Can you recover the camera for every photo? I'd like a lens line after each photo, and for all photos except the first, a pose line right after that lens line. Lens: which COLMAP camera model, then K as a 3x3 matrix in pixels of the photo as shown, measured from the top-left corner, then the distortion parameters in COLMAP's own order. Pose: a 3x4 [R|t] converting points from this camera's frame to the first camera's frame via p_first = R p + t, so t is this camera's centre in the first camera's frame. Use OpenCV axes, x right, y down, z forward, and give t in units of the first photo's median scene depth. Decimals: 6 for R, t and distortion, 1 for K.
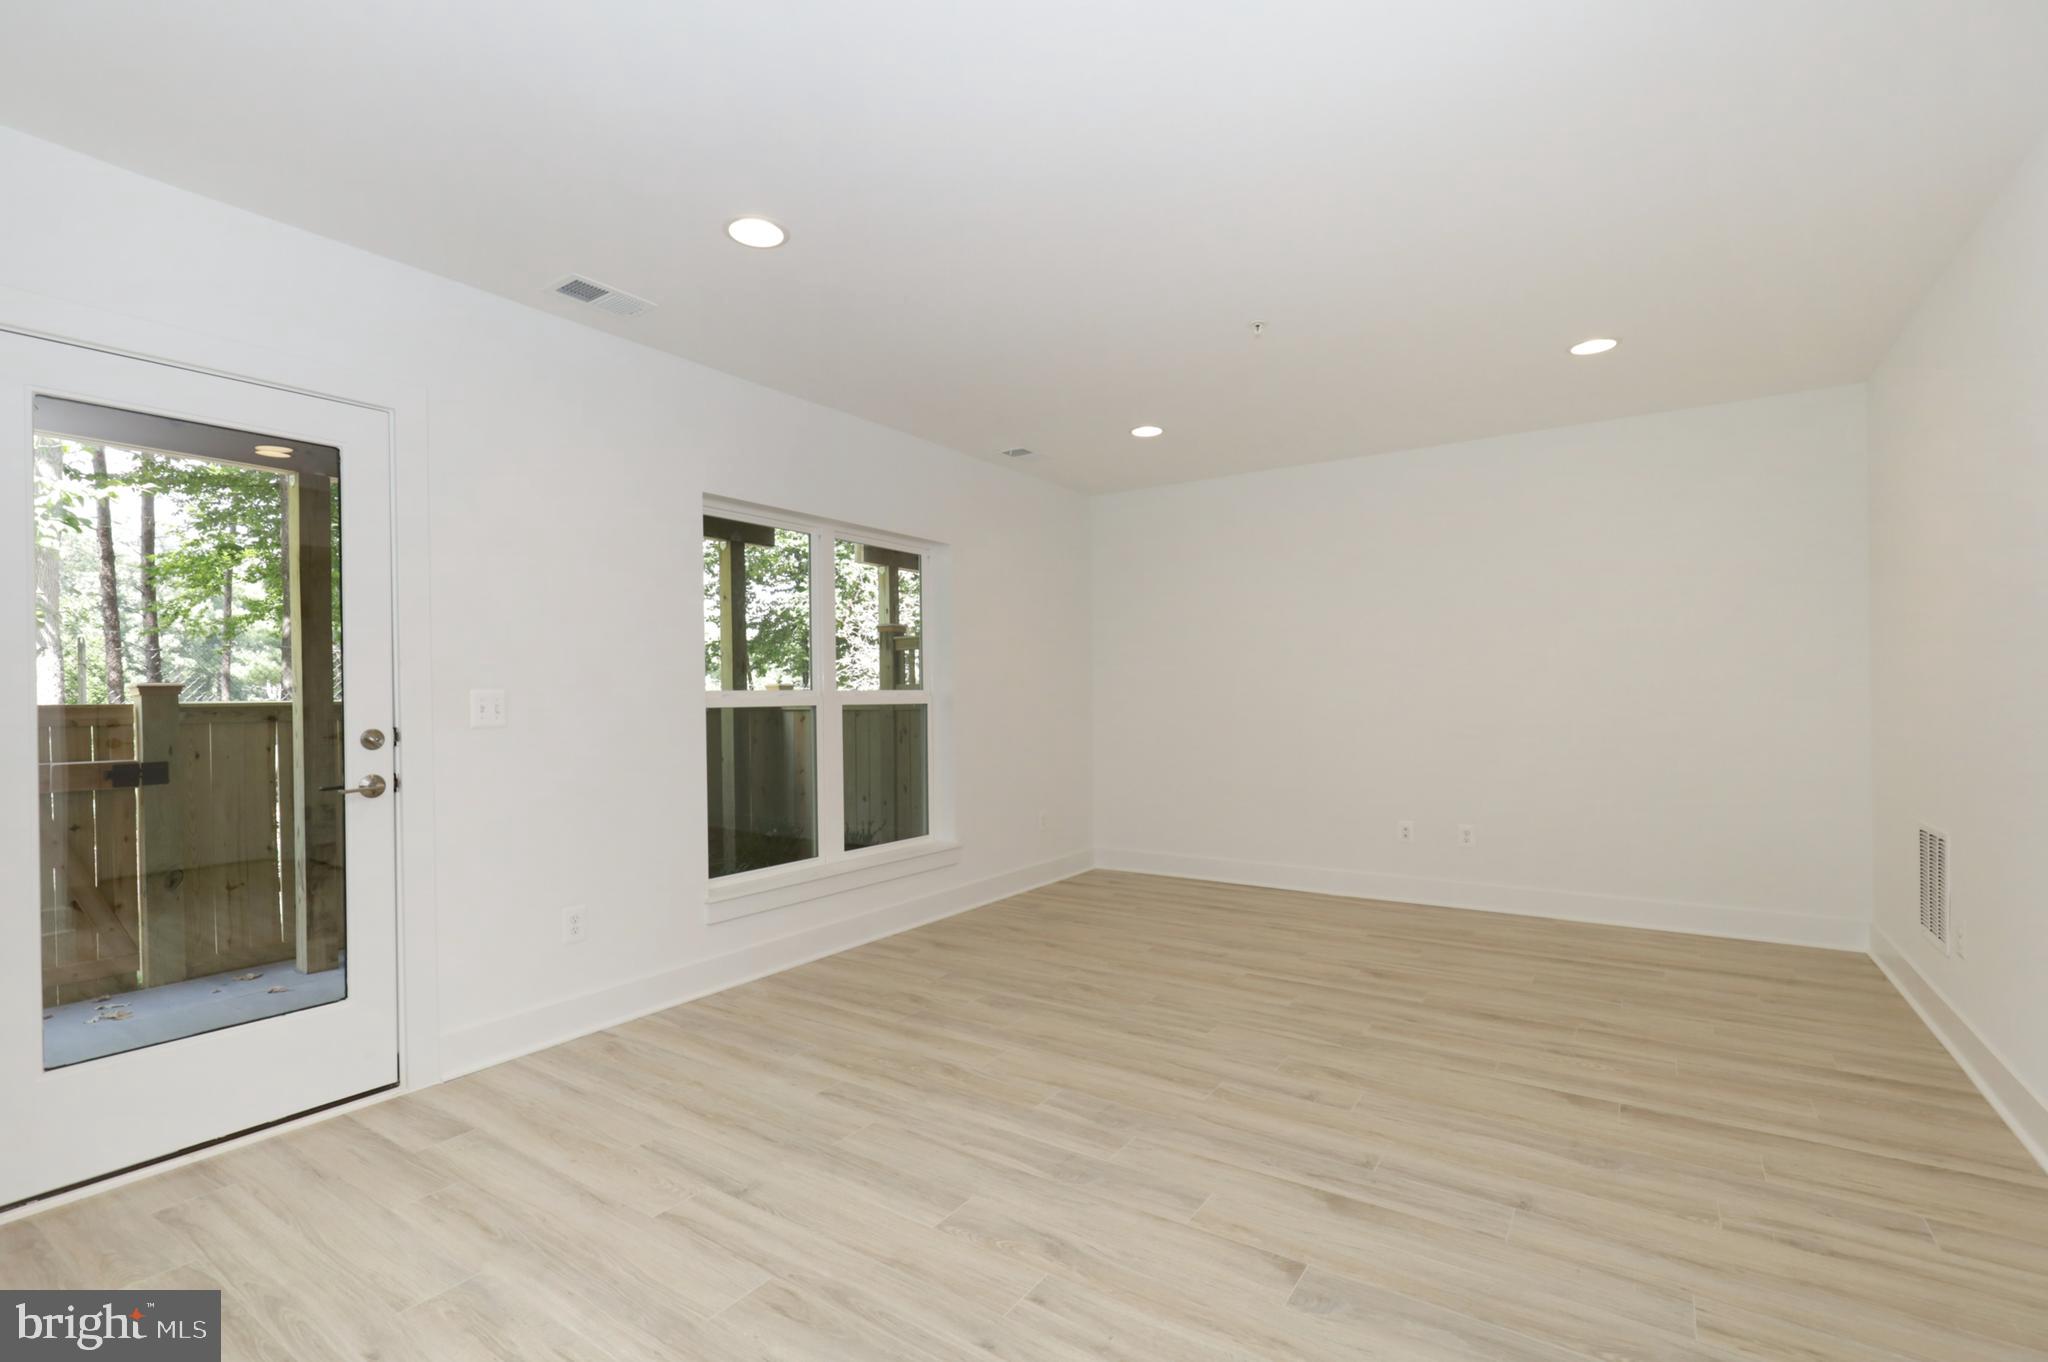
lens RADIAL K [[926.3, 0, 1022.2], [0, 926.3, 697.8], [0, 0, 1]] dist [-0.000622, 0.000059]
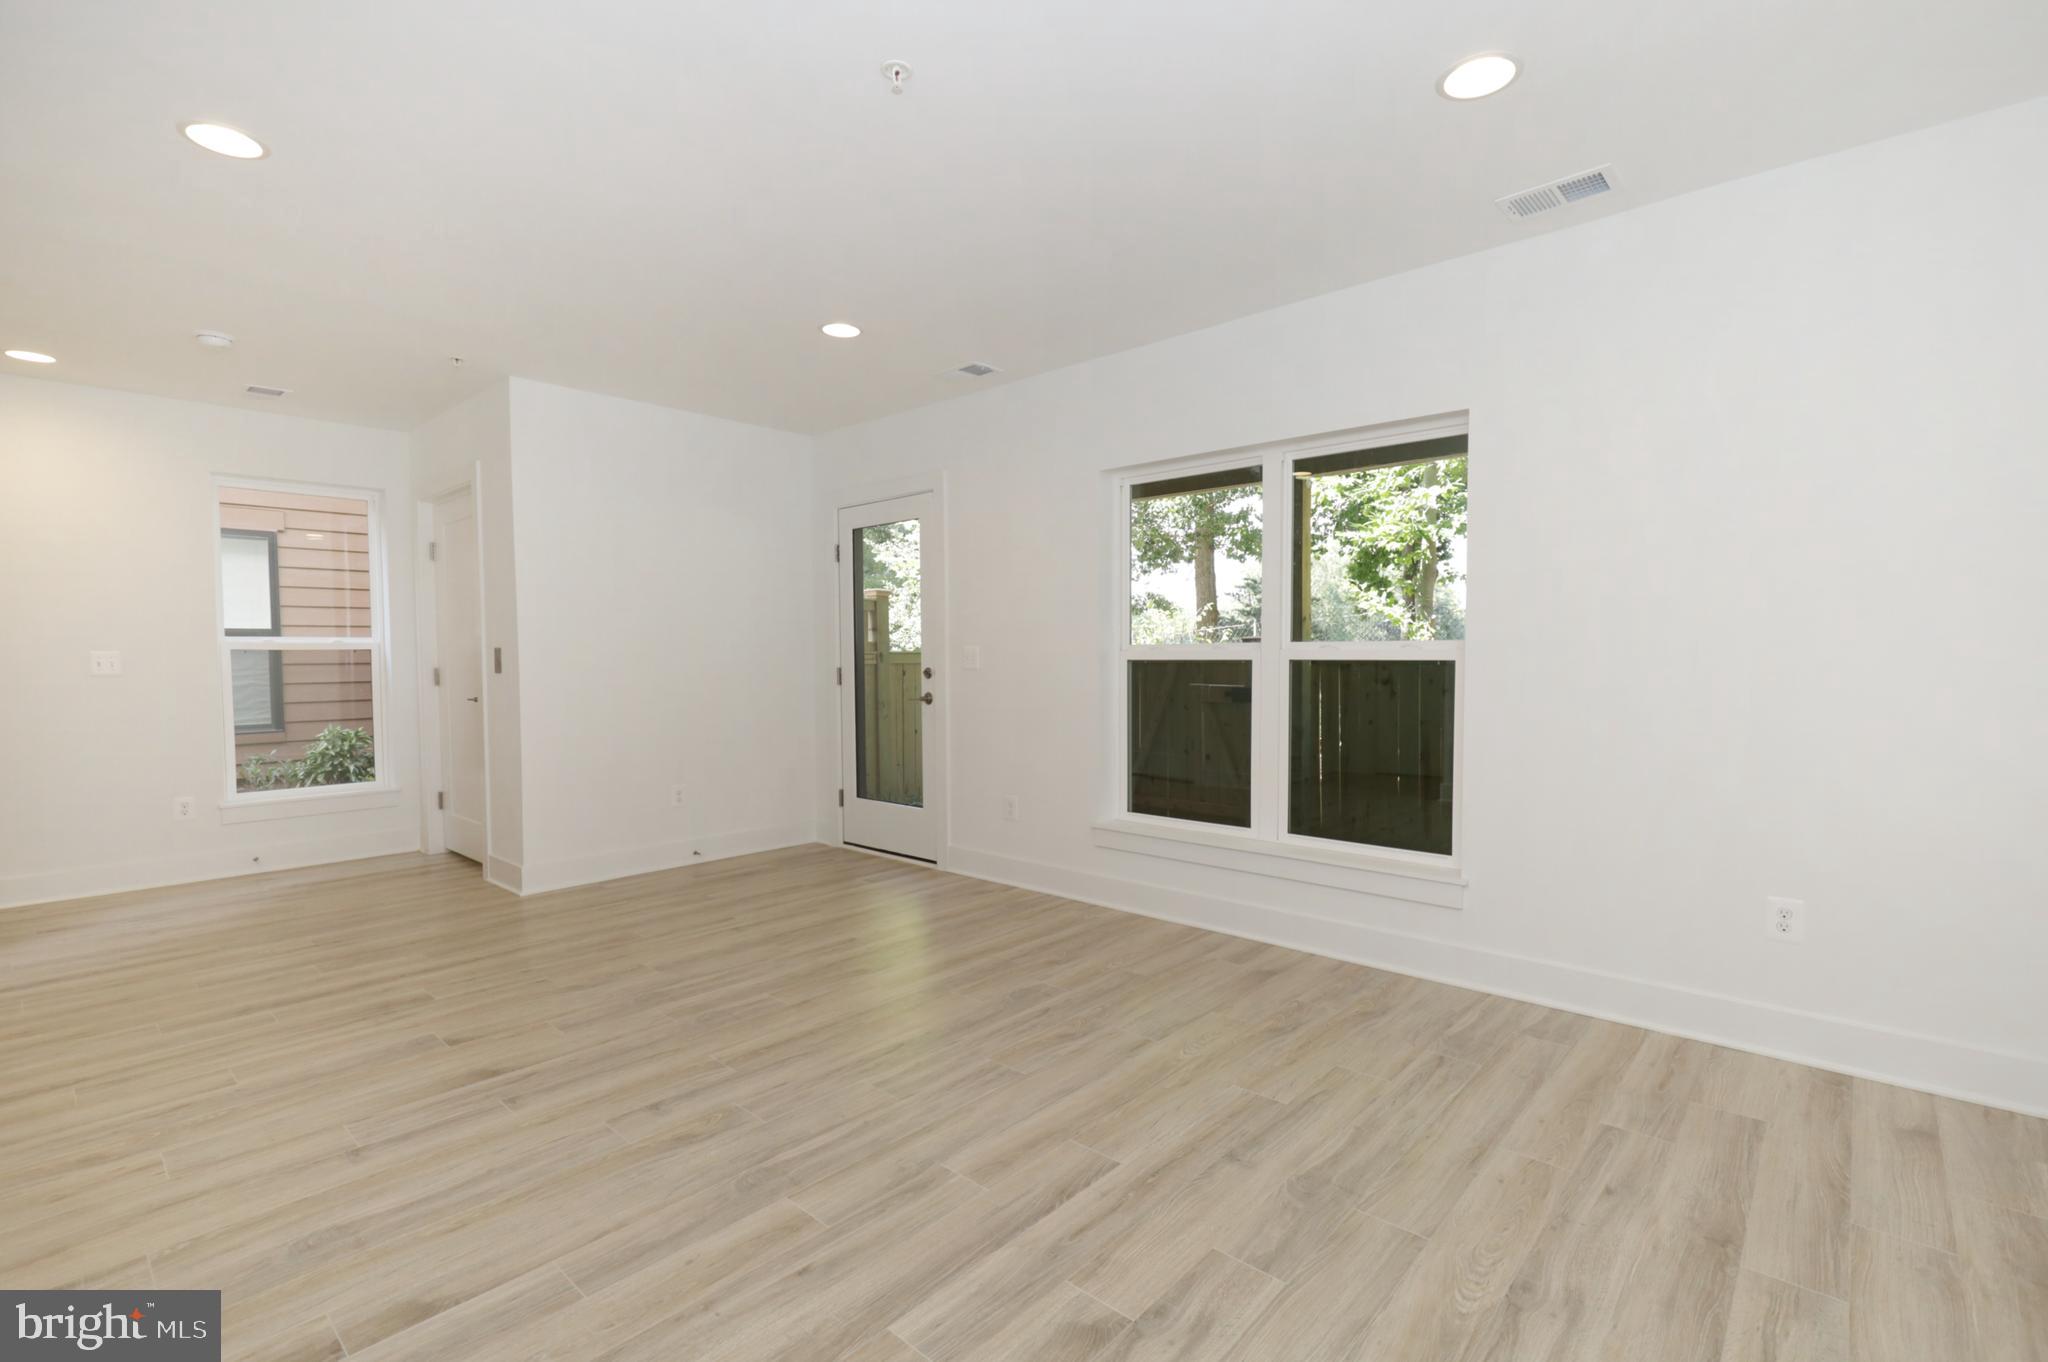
lens RADIAL K [[926.3, 0, 1022.2], [0, 926.3, 697.8], [0, 0, 1]] dist [-0.000622, 0.000059]
pose [[-0.143249, 0.057482, -0.988016, 0.989740], [0.006579, 0.998345, 0.057129, -0.009759], [0.989665, 0.001684, -0.143390, 1.307237]]
